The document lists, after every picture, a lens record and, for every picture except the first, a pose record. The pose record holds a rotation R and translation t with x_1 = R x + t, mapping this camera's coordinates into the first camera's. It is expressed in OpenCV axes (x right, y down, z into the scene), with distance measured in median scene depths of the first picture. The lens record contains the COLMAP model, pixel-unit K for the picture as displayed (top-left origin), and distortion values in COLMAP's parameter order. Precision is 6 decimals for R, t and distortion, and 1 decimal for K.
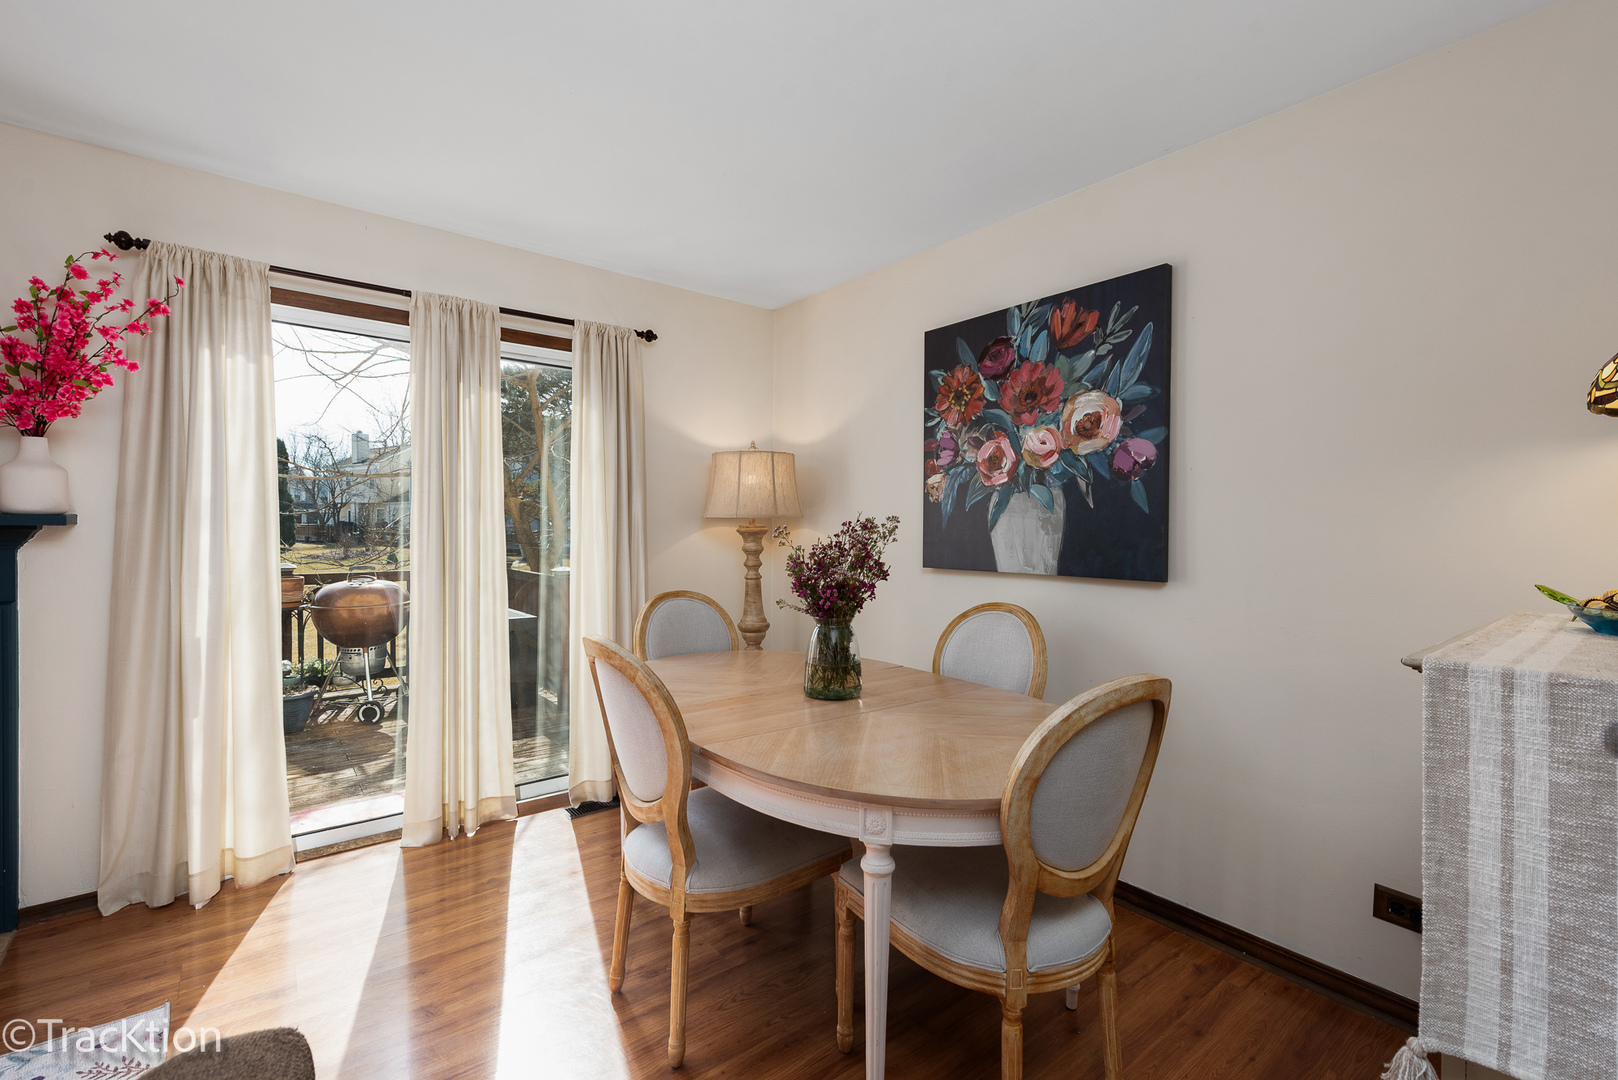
lens RADIAL K [[711.0, 0, 809.0], [0, 711.0, 540.0], [0, 0, 1]] dist [0.001808, -0.000289]
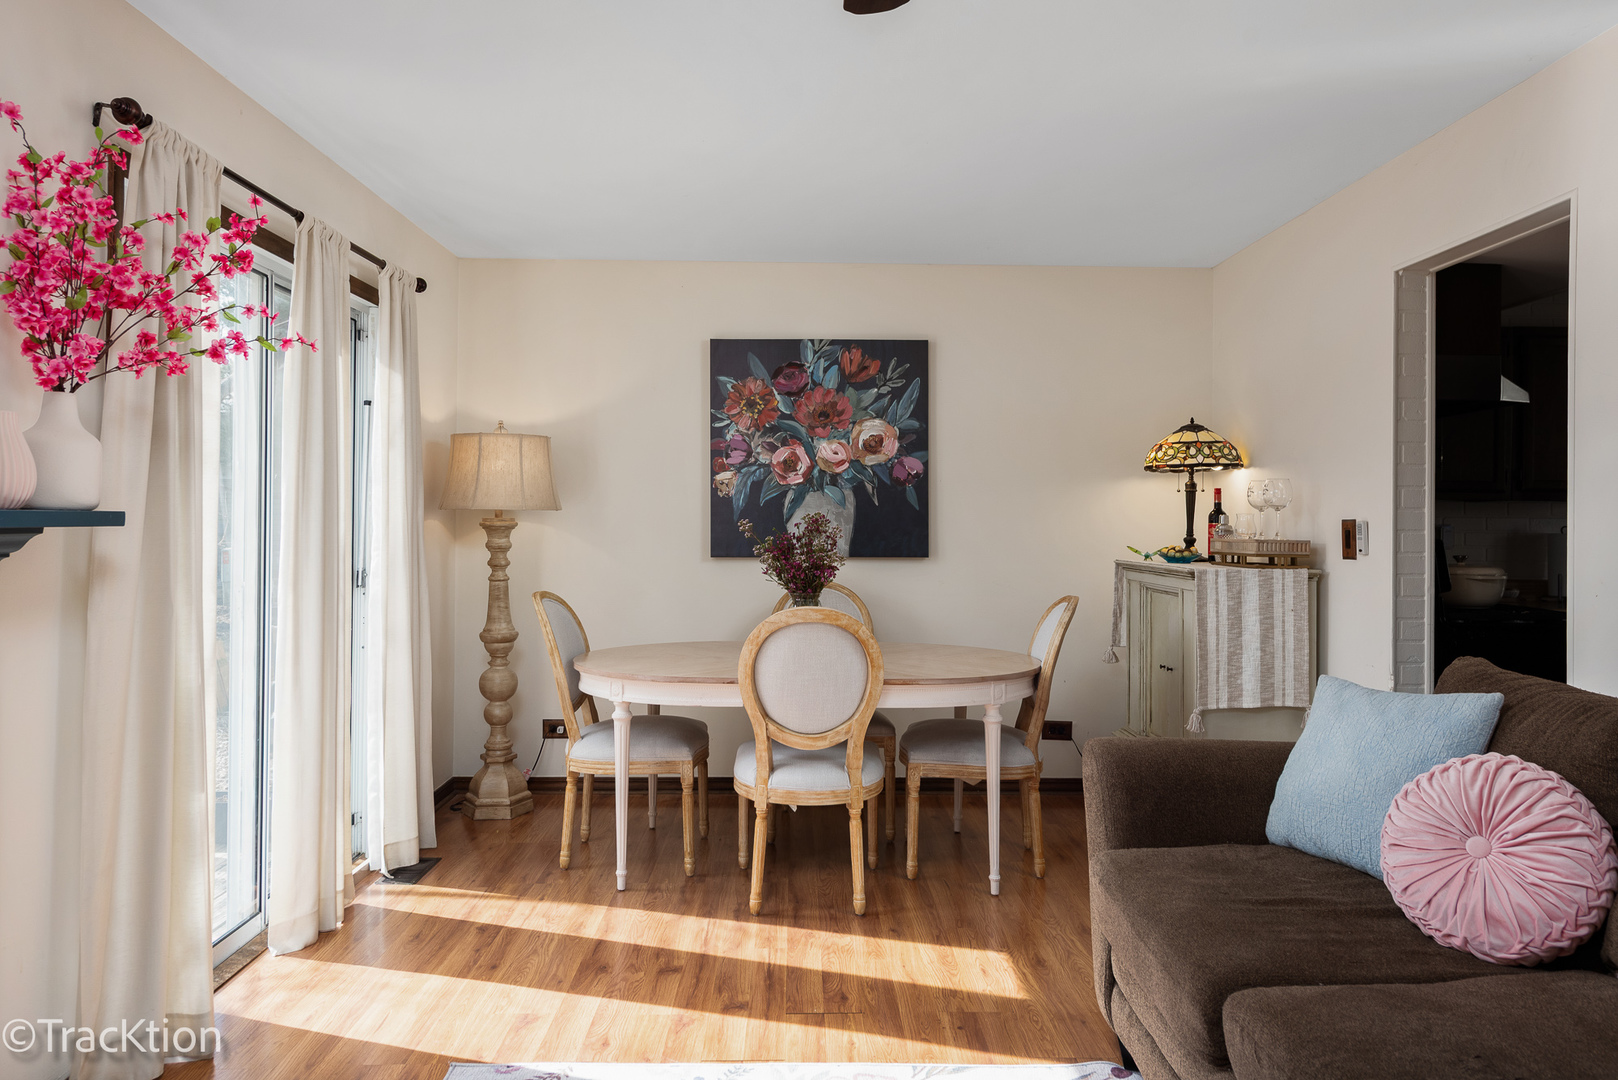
lens RADIAL K [[1064.6, 0, 814.2], [0, 1064.6, 512.5], [0, 0, 1]] dist [0.025376, -0.052904]
pose [[0.604337, 0.000195, 0.796729, -1.182101], [0.014344, 0.999835, -0.011124, -0.009976], [-0.796600, 0.018151, 0.604235, -0.114197]]
